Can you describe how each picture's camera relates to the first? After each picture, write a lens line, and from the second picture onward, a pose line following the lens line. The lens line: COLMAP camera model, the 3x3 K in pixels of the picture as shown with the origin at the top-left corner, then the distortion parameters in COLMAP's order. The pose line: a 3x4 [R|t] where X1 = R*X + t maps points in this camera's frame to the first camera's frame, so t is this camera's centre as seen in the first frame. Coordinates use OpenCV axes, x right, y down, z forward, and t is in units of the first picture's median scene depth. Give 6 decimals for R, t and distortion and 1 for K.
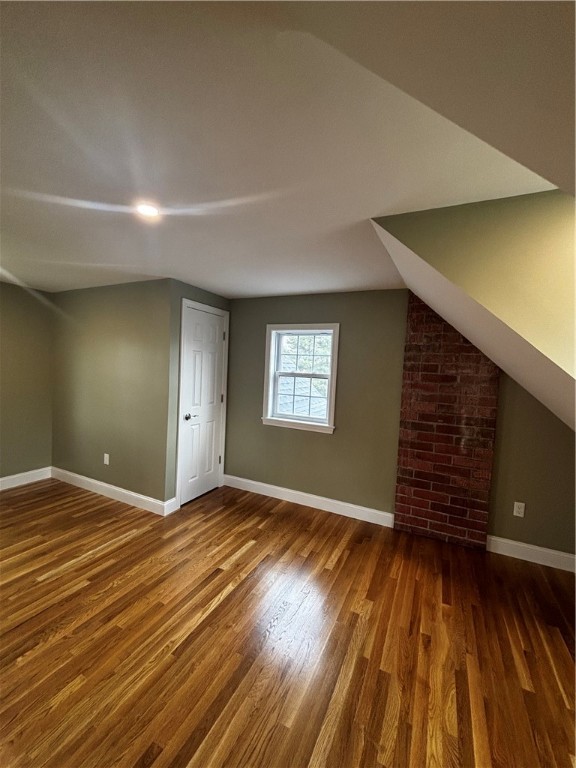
lens RADIAL K [[312.0, 0, 284.7], [0, 312.0, 385.6], [0, 0, 1]] dist [-0.005090, 0.002248]
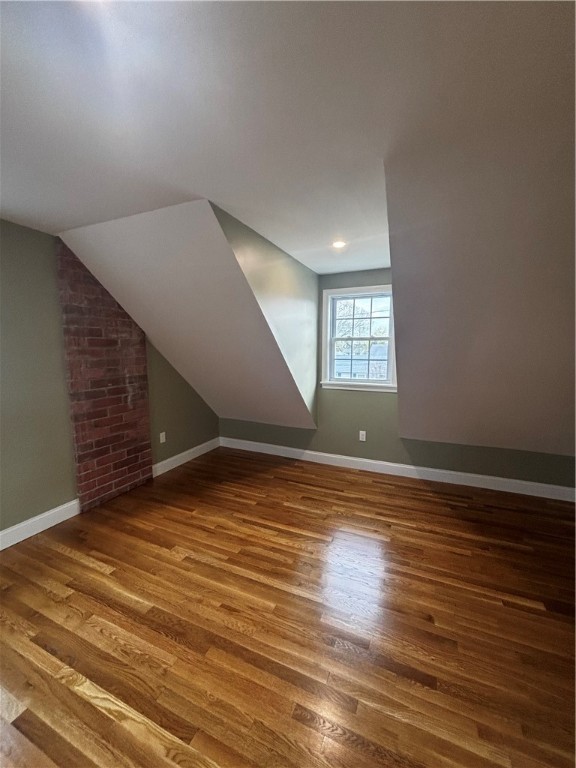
lens RADIAL K [[312.0, 0, 294.3], [0, 312.0, 386.2], [0, 0, 1]] dist [-0.005090, 0.002248]
pose [[-0.041512, -0.173084, 0.984032, -0.551857], [0.050923, 0.983234, 0.175092, -0.030866], [-0.997839, 0.057378, -0.032002, 0.436262]]
